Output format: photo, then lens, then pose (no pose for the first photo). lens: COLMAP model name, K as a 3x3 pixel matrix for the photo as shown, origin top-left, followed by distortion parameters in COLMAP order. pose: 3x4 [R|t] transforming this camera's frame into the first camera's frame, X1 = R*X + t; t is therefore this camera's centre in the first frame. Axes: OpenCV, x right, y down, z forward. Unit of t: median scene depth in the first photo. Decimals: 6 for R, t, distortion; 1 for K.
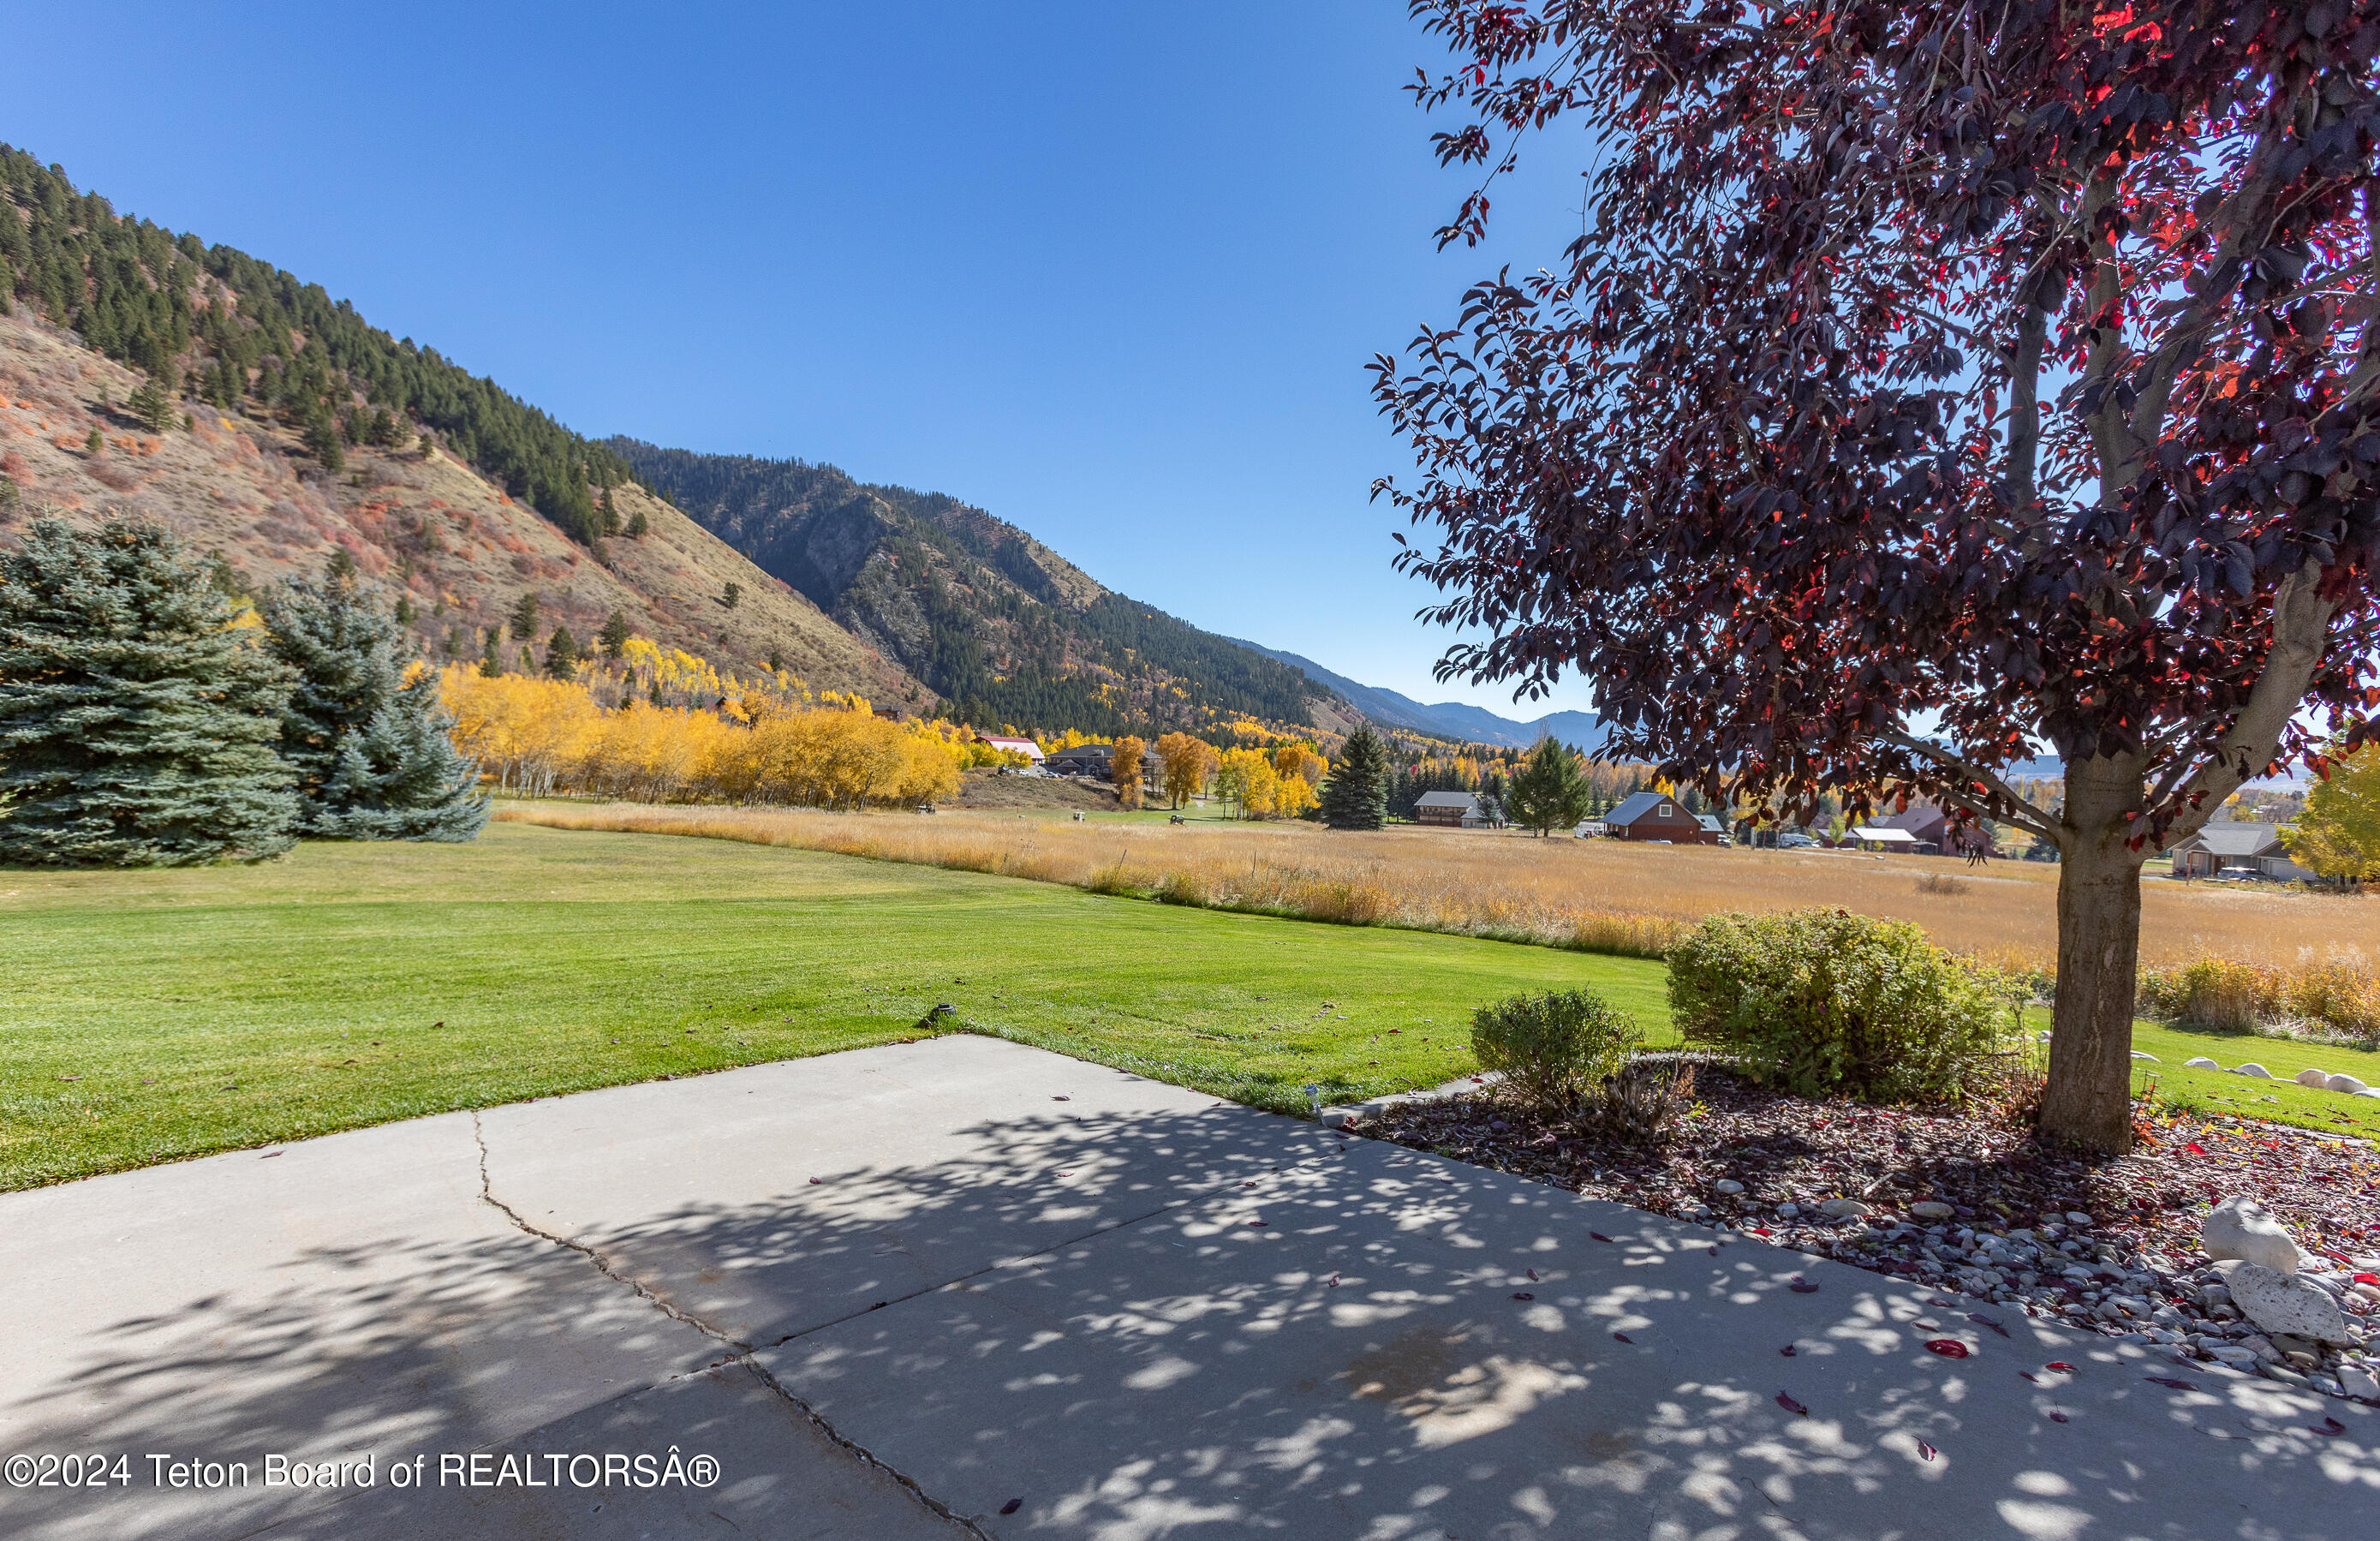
lens RADIAL K [[1210.7, 0, 1137.3], [0, 1210.7, 814.5], [0, 0, 1]] dist [0.036766, -0.000013]
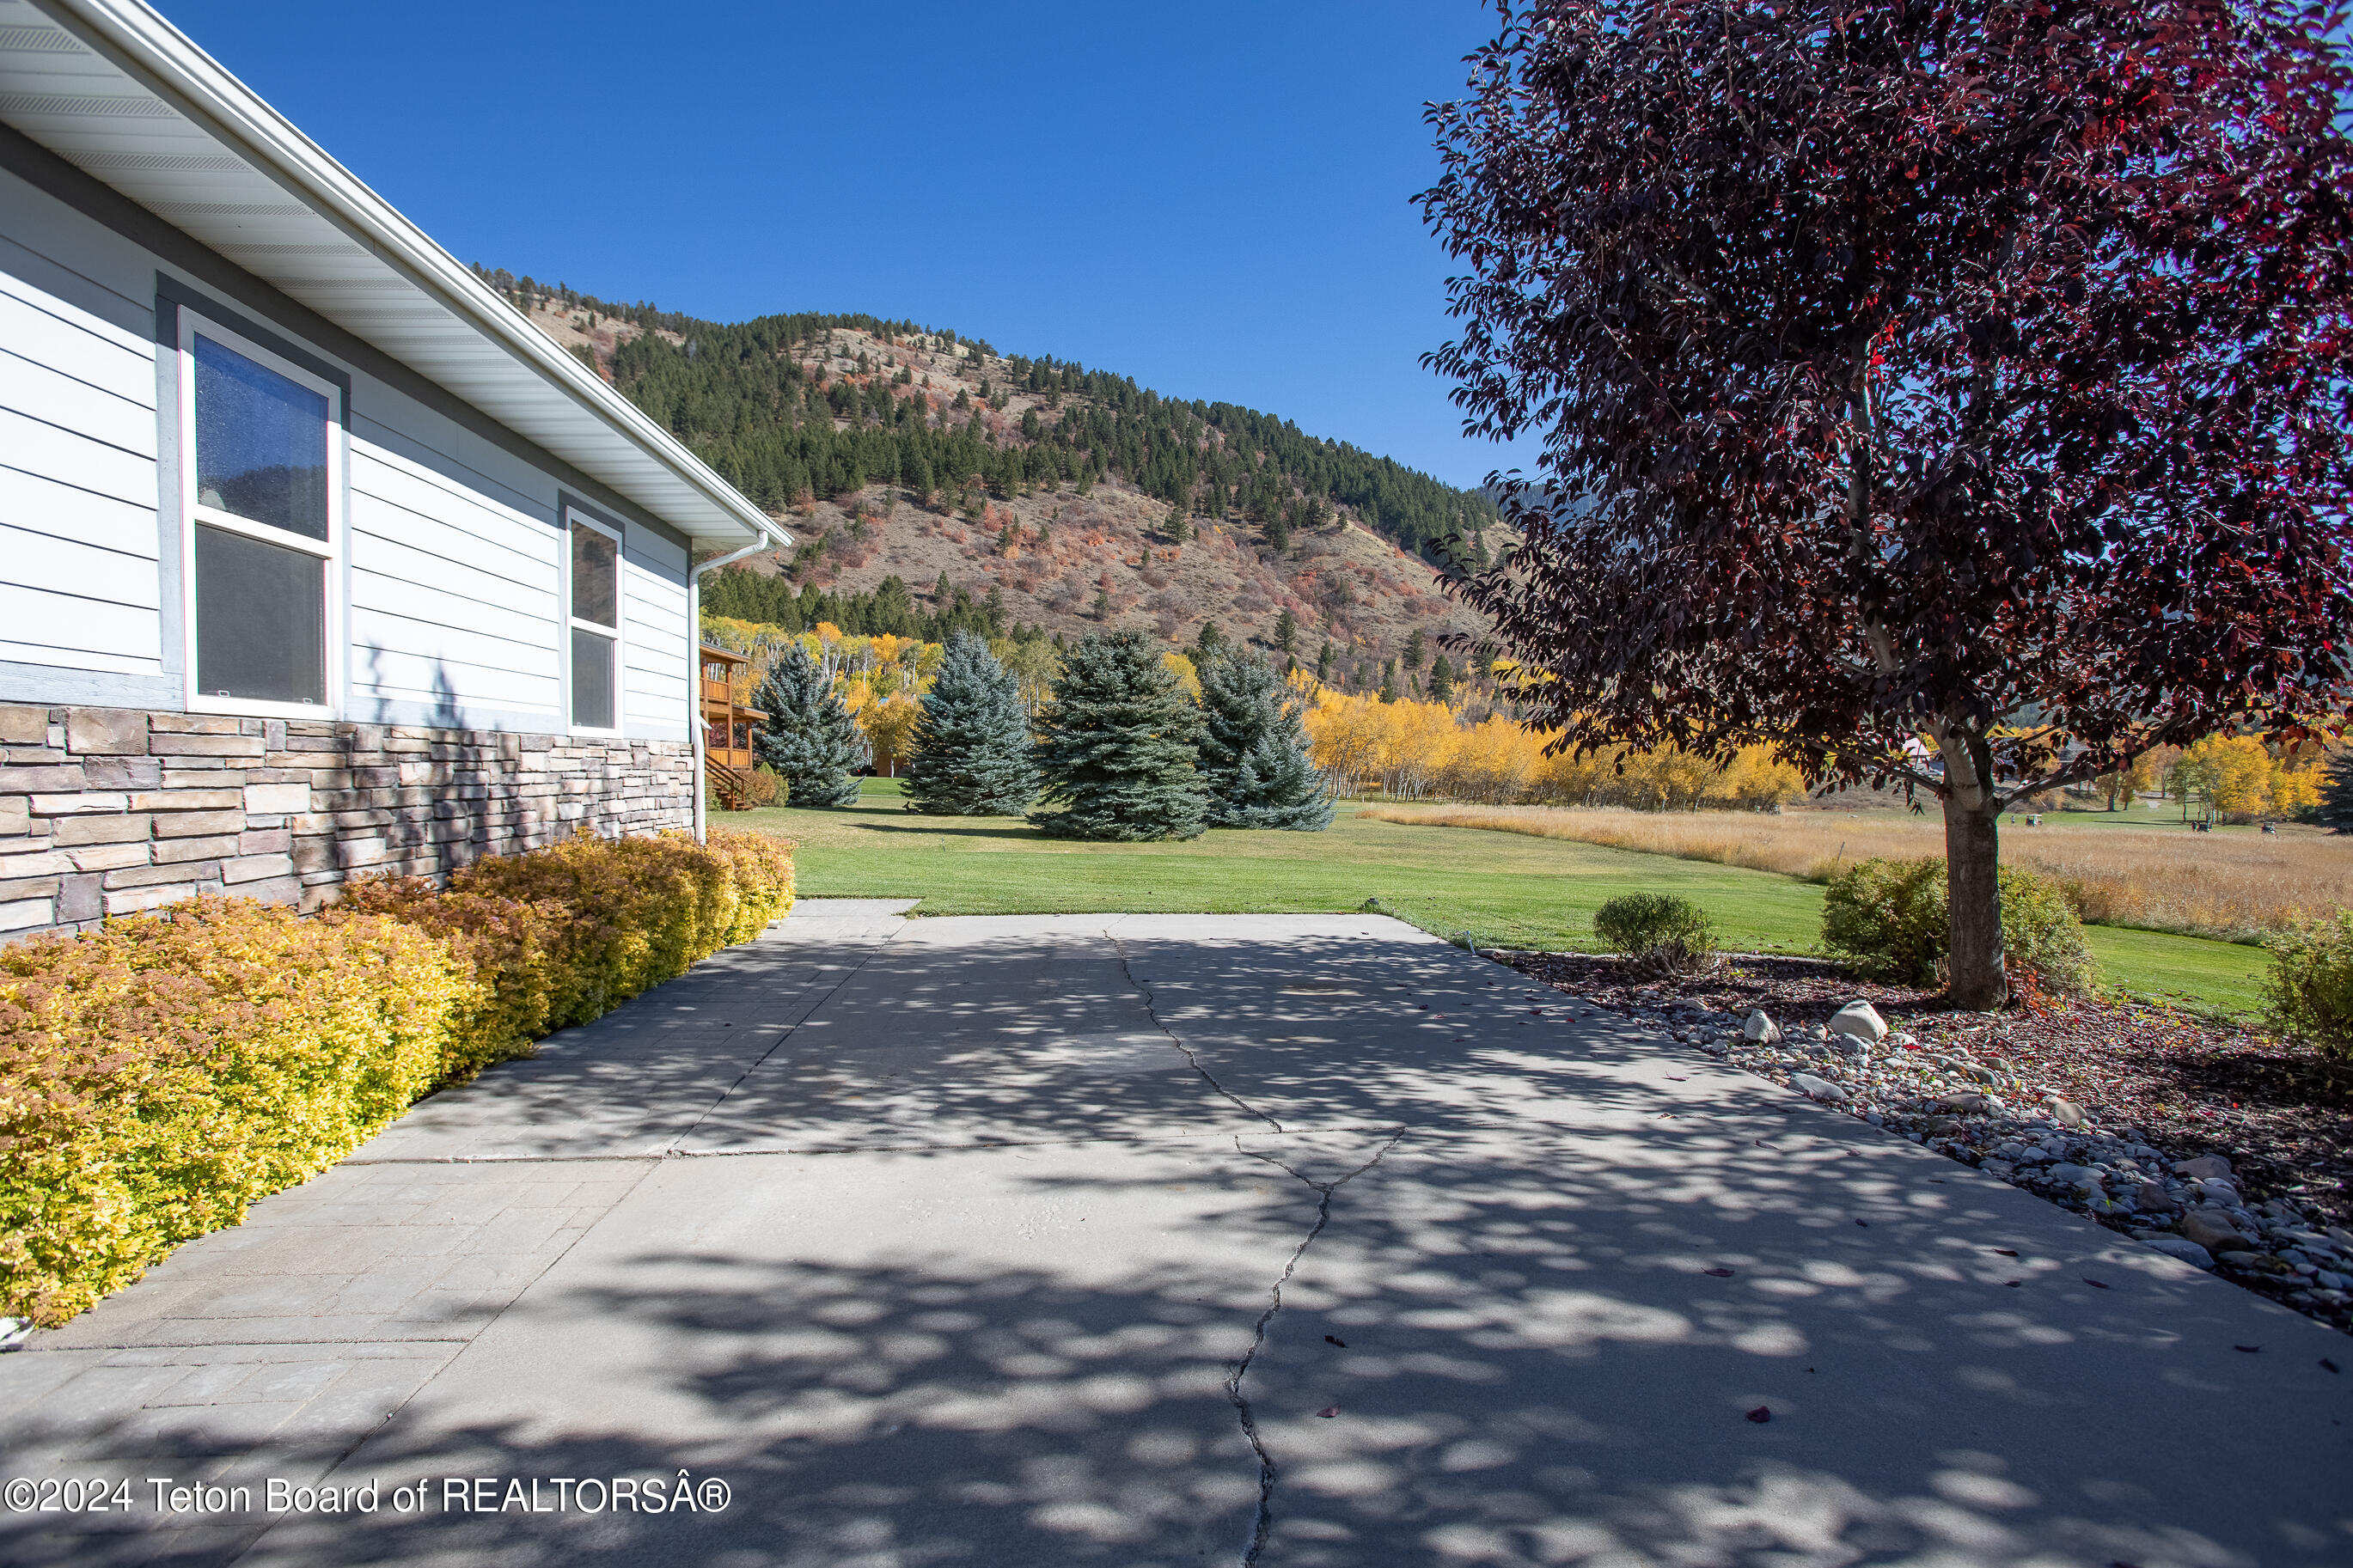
lens RADIAL K [[1135.7, 0, 1176.5], [0, 1135.7, 784.0], [0, 0, 1]] dist [0.000055, 0.000045]
pose [[0.783854, -0.015776, -0.620744, 0.122007], [-0.002080, 0.999605, -0.028031, 0.006677], [0.620941, 0.023264, 0.783512, -0.091123]]
